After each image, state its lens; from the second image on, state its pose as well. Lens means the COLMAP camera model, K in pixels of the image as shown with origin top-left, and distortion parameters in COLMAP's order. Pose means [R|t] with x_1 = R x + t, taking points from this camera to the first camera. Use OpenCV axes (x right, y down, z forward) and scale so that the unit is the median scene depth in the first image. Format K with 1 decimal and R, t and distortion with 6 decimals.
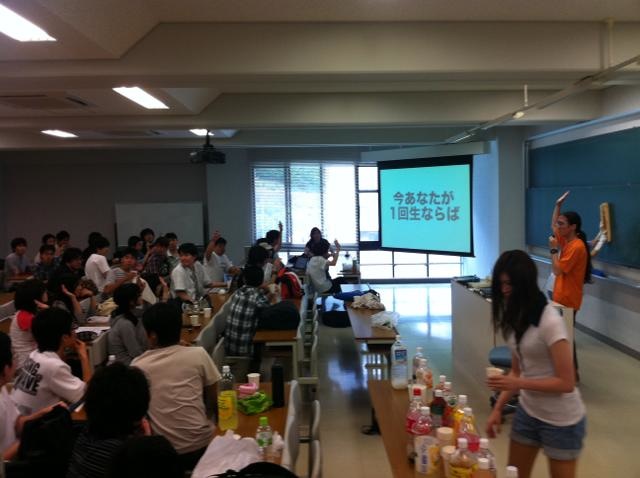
lens RADIAL K [[601.3, 0, 315.4], [0, 601.3, 213.3], [0, 0, 1]] dist [-0.015944, 0.000000]
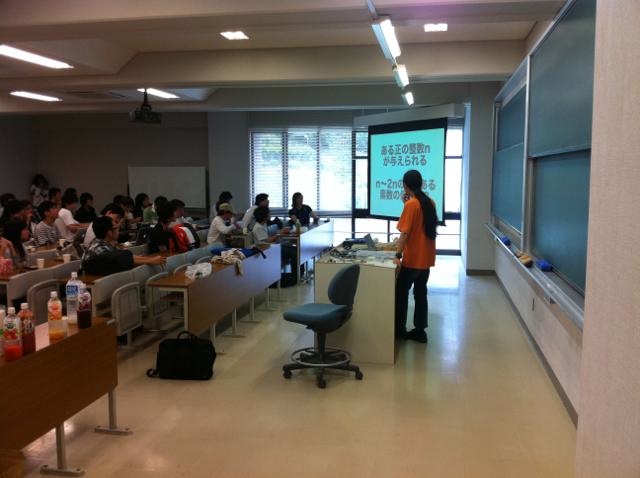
lens RADIAL K [[601.3, 0, 326.4], [0, 601.3, 242.0], [0, 0, 1]] dist [-0.015944, 0.000000]
pose [[0.982656, 0.040896, -0.180870, 0.219611], [-0.024853, 0.995623, 0.090093, 0.013972], [0.183763, -0.084035, 0.979372, 0.019640]]
